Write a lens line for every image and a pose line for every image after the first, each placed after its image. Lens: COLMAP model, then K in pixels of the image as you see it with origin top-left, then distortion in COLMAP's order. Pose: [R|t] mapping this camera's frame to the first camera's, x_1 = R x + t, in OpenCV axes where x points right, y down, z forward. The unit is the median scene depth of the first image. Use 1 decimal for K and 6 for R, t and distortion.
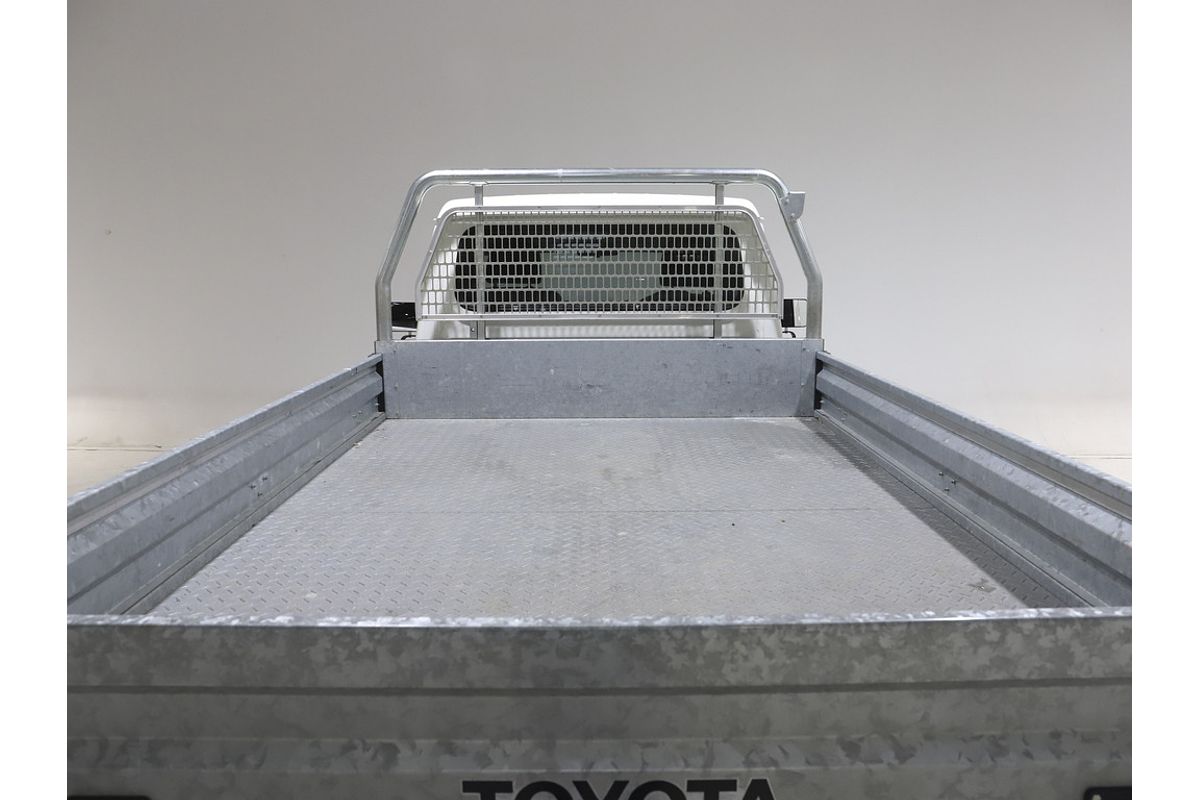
lens RADIAL K [[835.9, 0, 599.9], [0, 835.9, 396.3], [0, 0, 1]] dist [-0.058016, 0.008966]
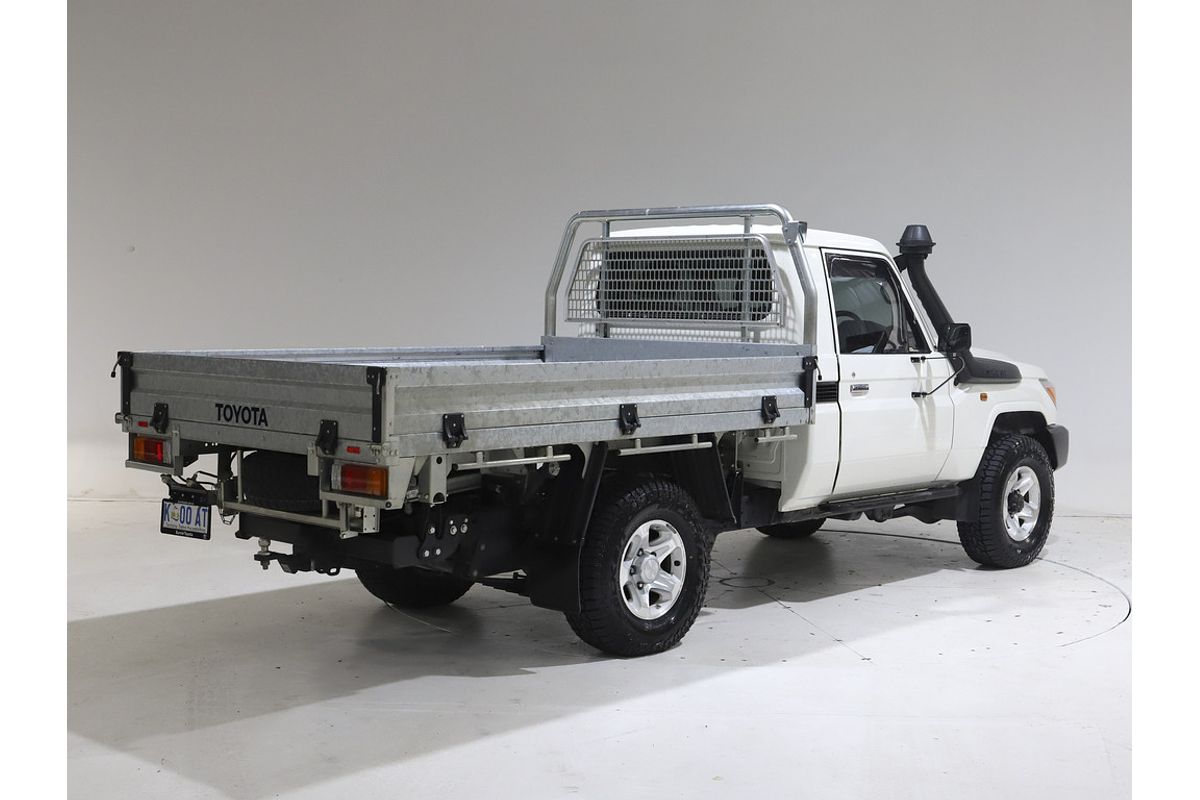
lens RADIAL K [[1559.9, 0, 600.4], [0, 1559.9, 399.5], [0, 0, 1]] dist [-0.034614, 0.000000]
pose [[0.721364, 0.056905, -0.690214, 1.580813], [-0.132250, 0.989597, -0.056630, 0.168999], [0.679811, 0.132132, 0.721386, -0.760972]]
